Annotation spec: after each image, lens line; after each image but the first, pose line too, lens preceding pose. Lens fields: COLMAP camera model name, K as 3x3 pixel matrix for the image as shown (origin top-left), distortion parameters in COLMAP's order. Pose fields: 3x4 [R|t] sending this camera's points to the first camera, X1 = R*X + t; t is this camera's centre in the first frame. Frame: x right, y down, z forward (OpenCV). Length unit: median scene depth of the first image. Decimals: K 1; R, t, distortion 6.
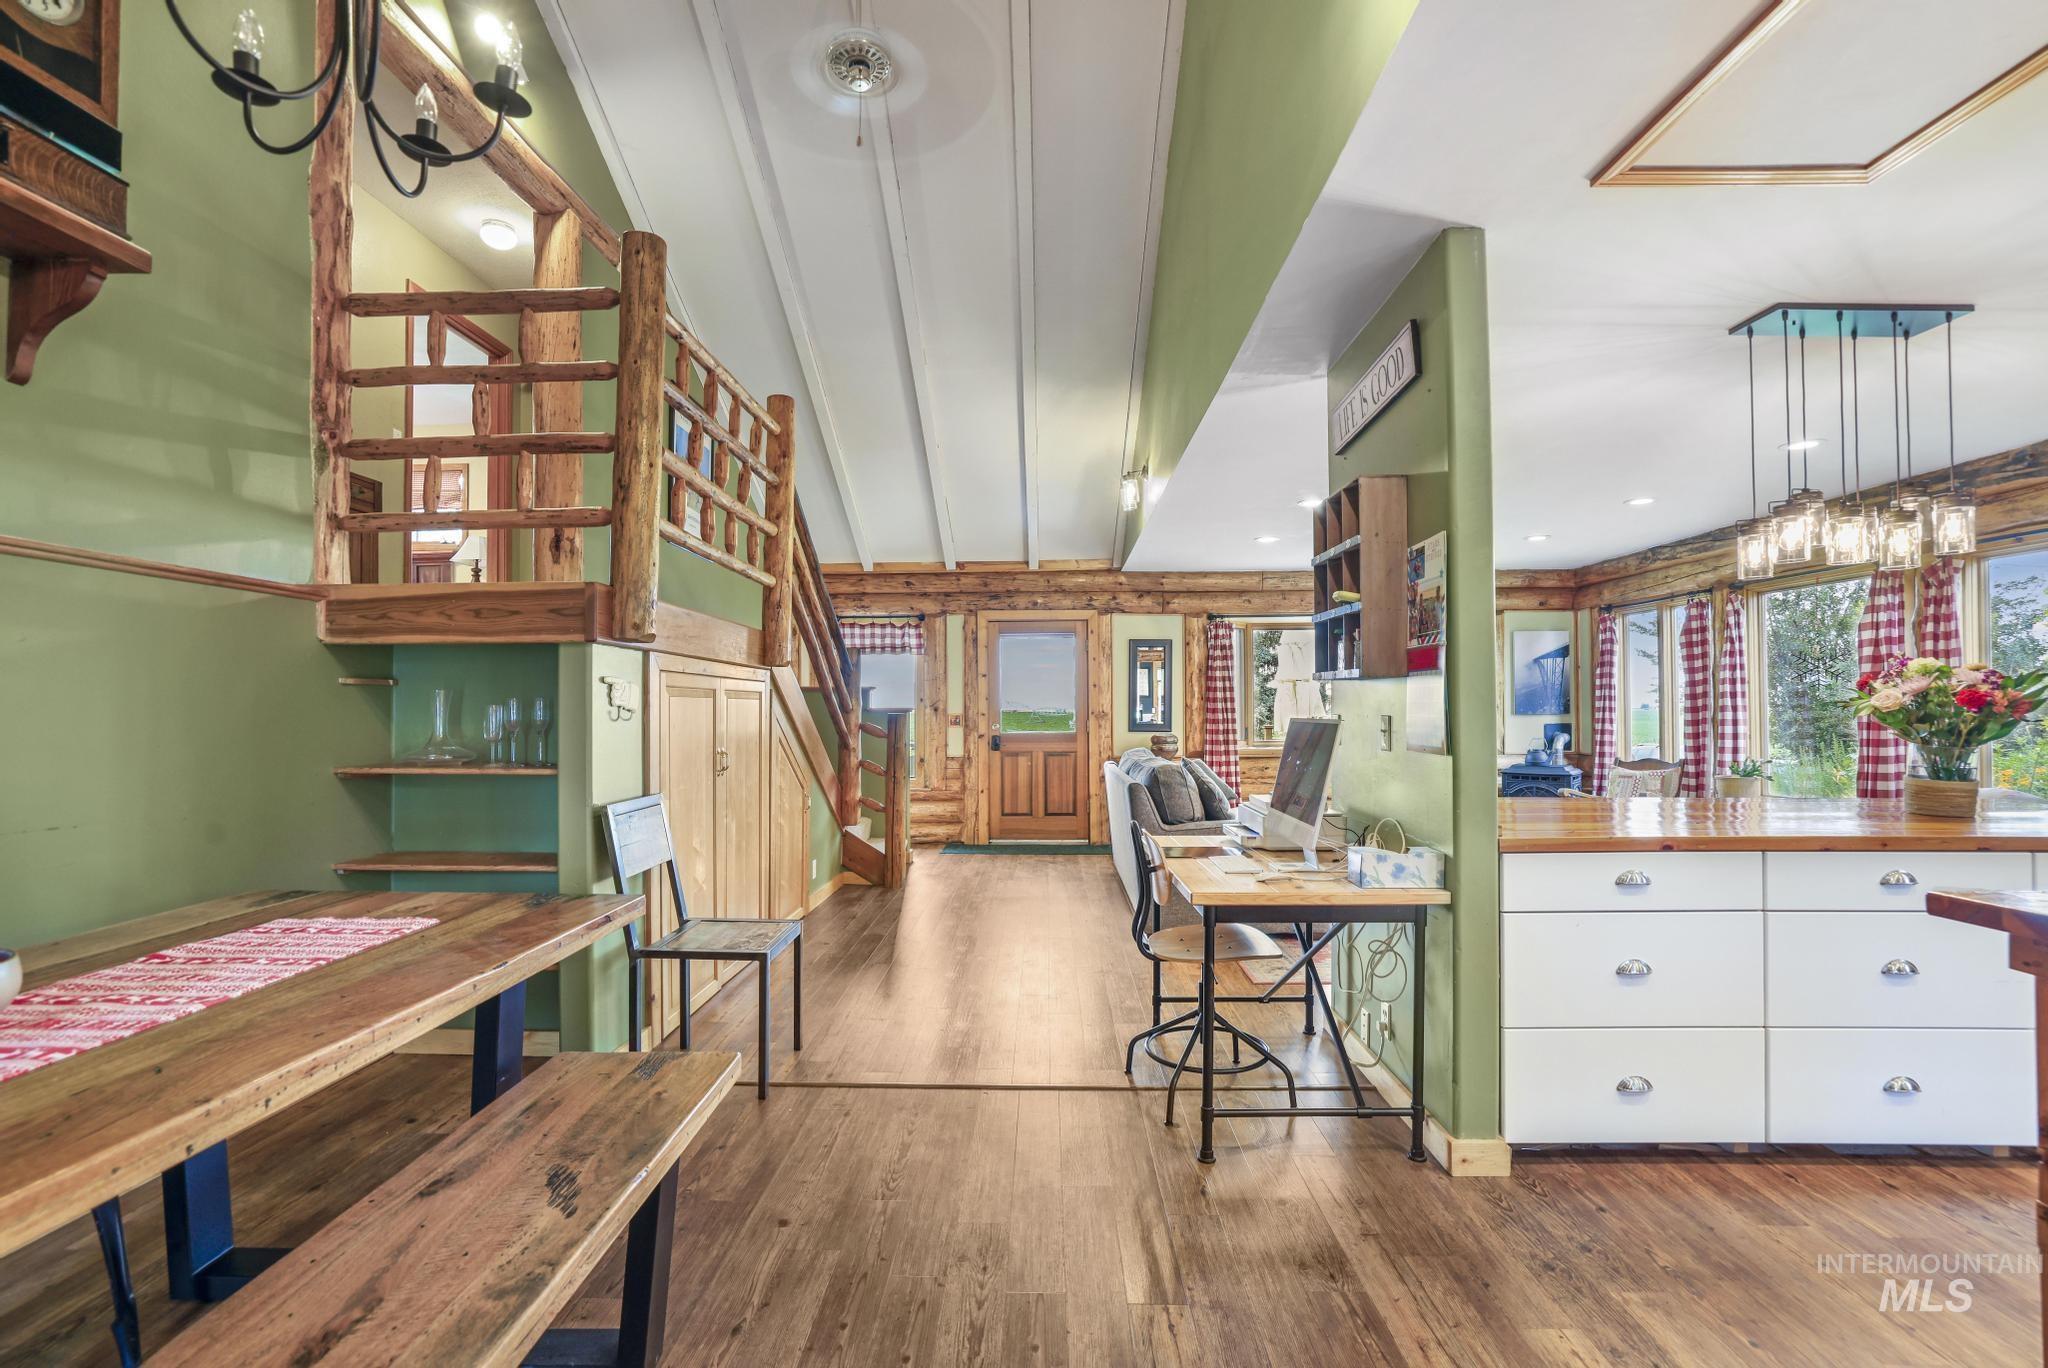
lens RADIAL K [[925.5, 0, 1032.4], [0, 925.5, 697.7], [0, 0, 1]] dist [-0.003533, 0.001913]
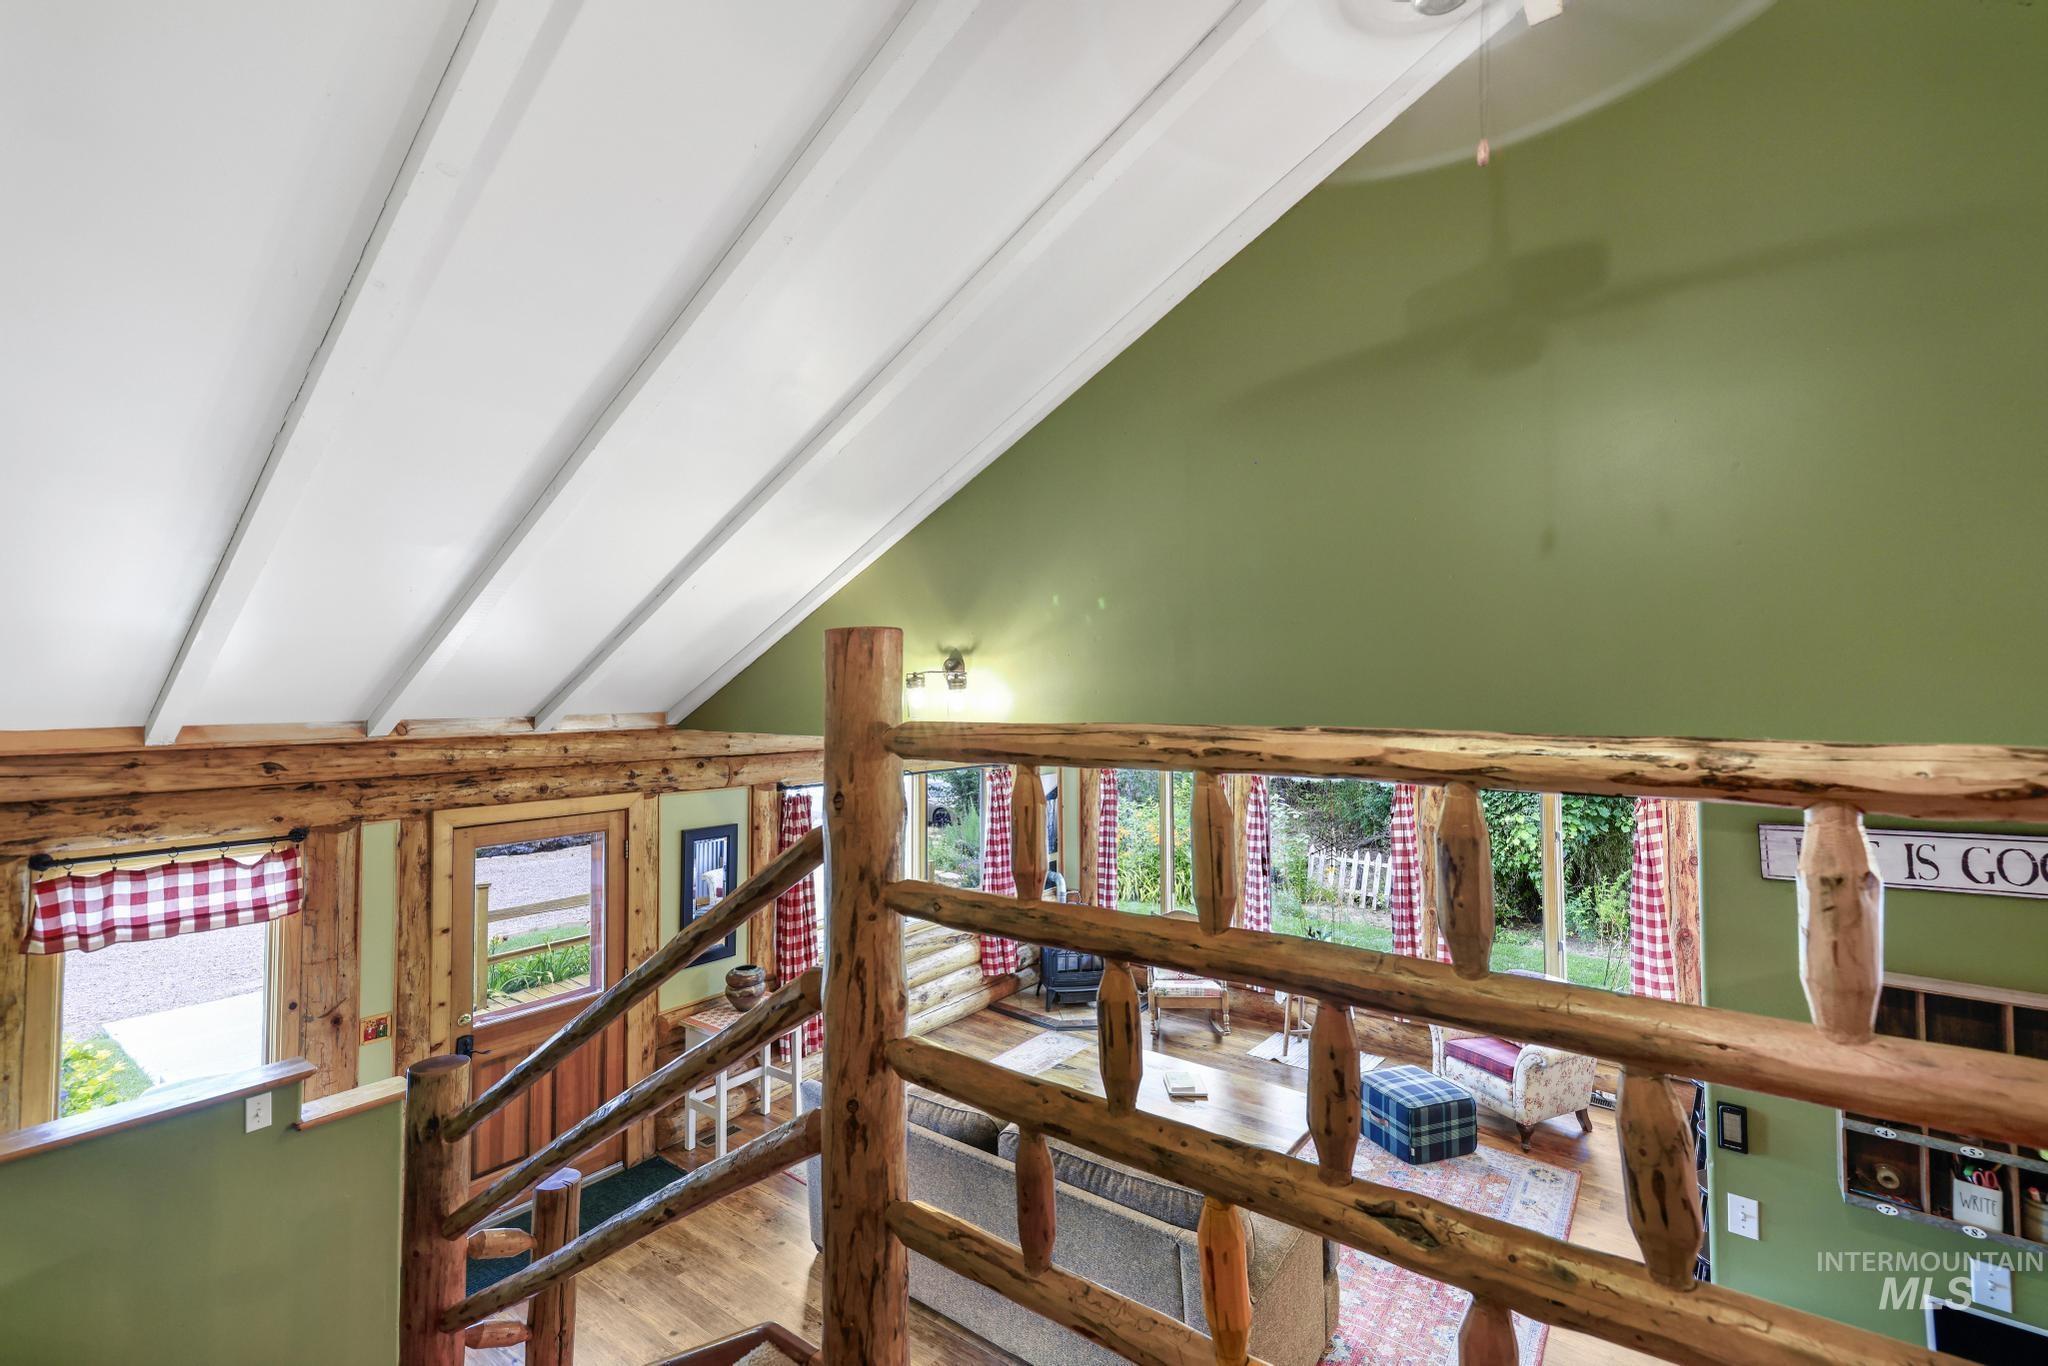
lens RADIAL K [[925.5, 0, 1026.9], [0, 925.5, 660.7], [0, 0, 1]] dist [-0.003533, 0.001913]
pose [[0.589174, 0.026893, 0.807559, -0.298607], [-0.011918, 0.999626, -0.024595, -0.176317], [-0.807918, 0.004866, 0.589274, 0.414823]]
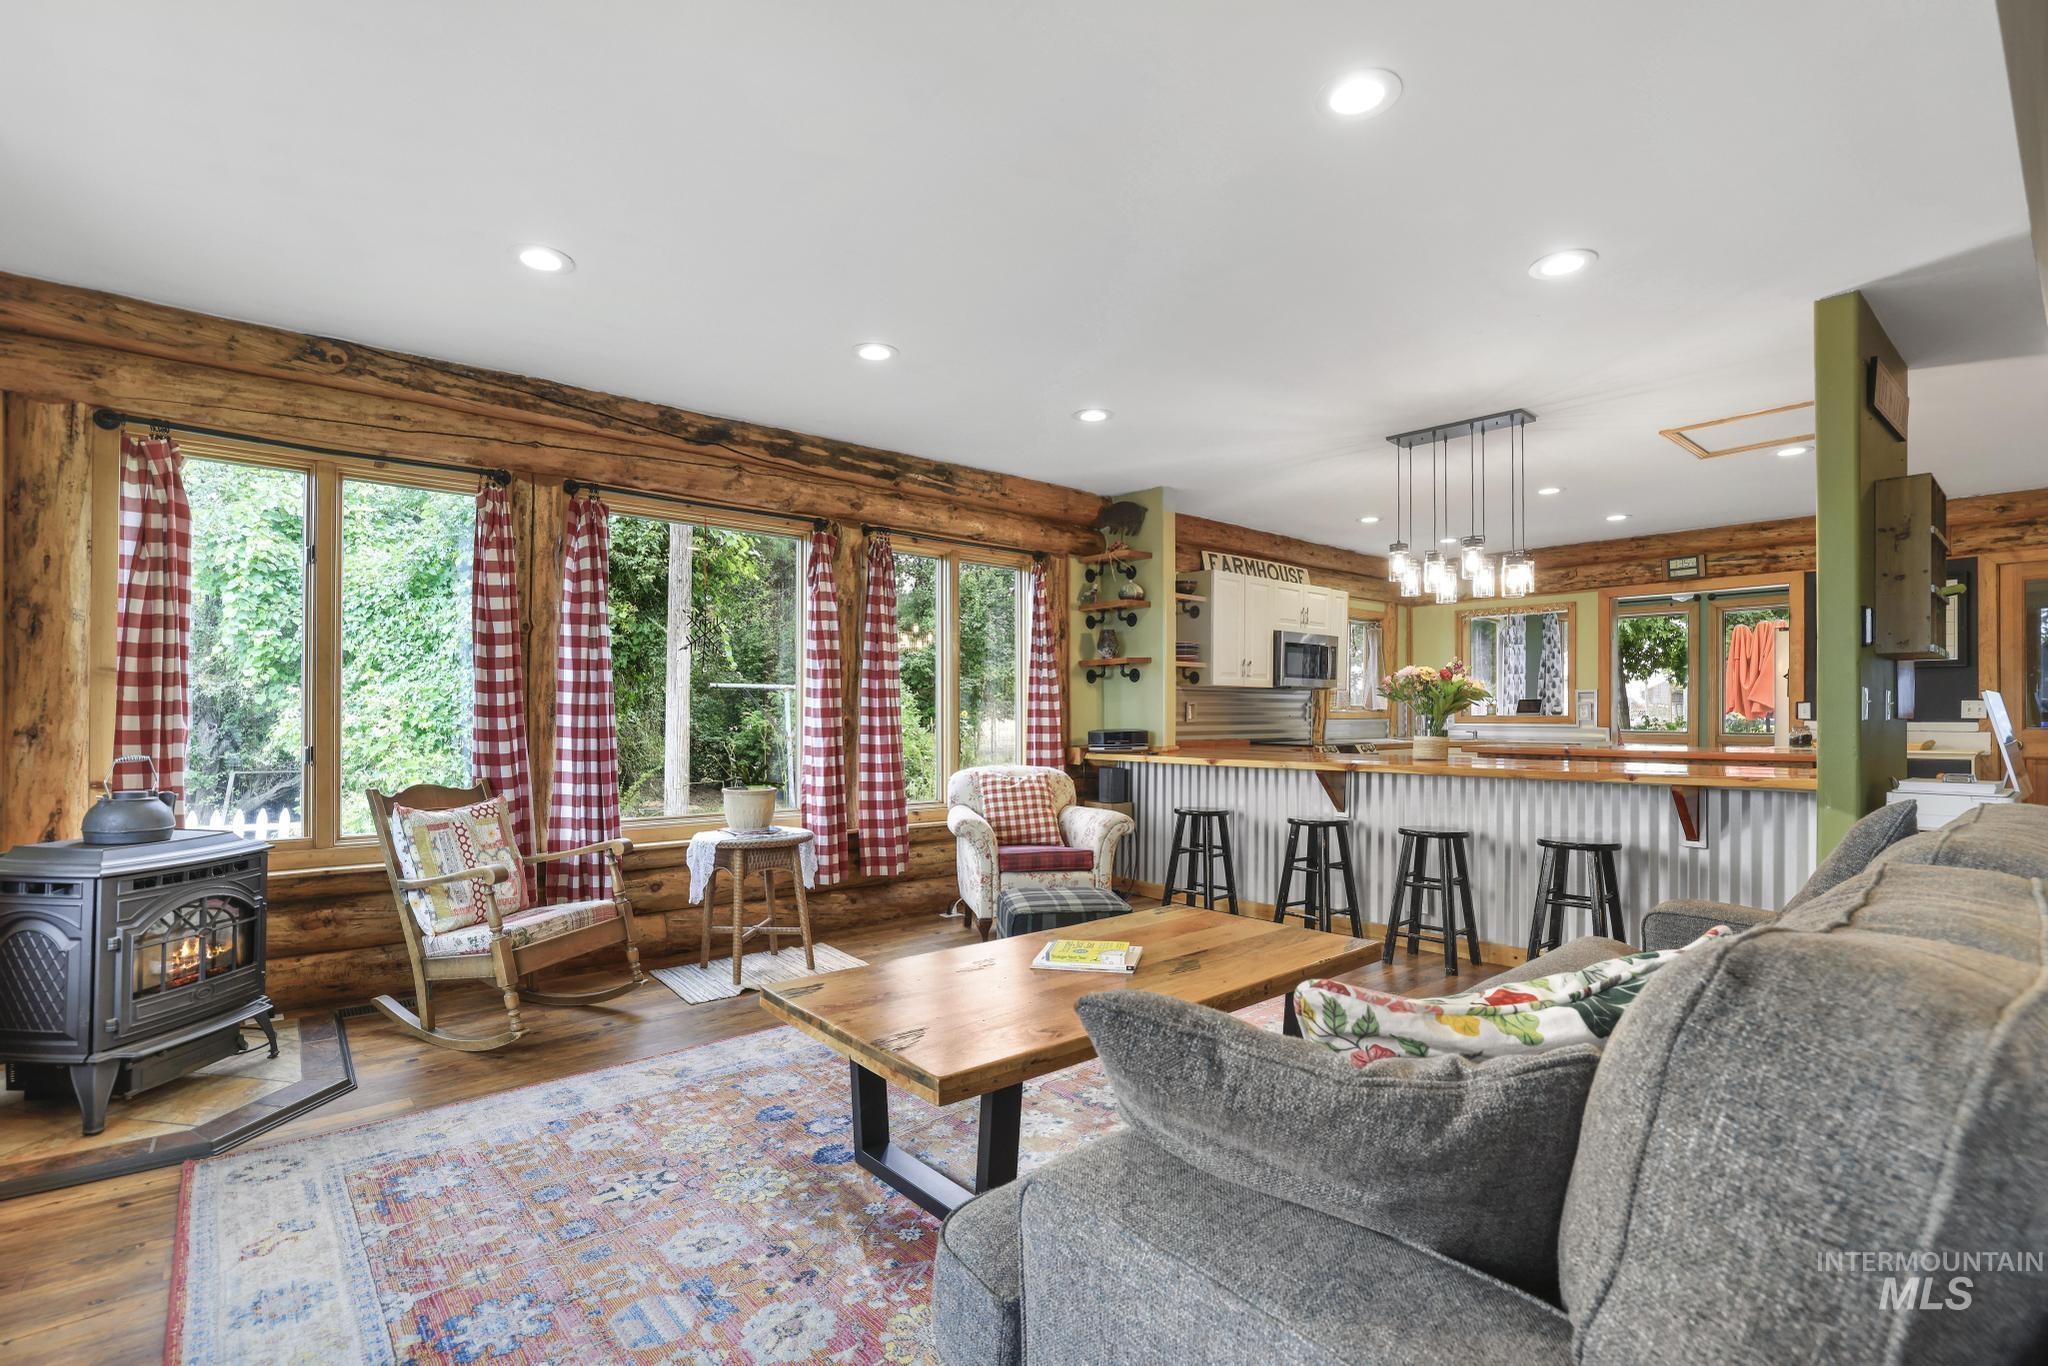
lens RADIAL K [[925.5, 0, 1014.2], [0, 925.5, 710.0], [0, 0, 1]] dist [-0.003533, 0.001913]
pose [[-0.647120, 0.007429, 0.762352, 0.080724], [-0.009202, 0.999804, -0.017555, 0.027951], [-0.762333, -0.018376, -0.646924, 0.923362]]
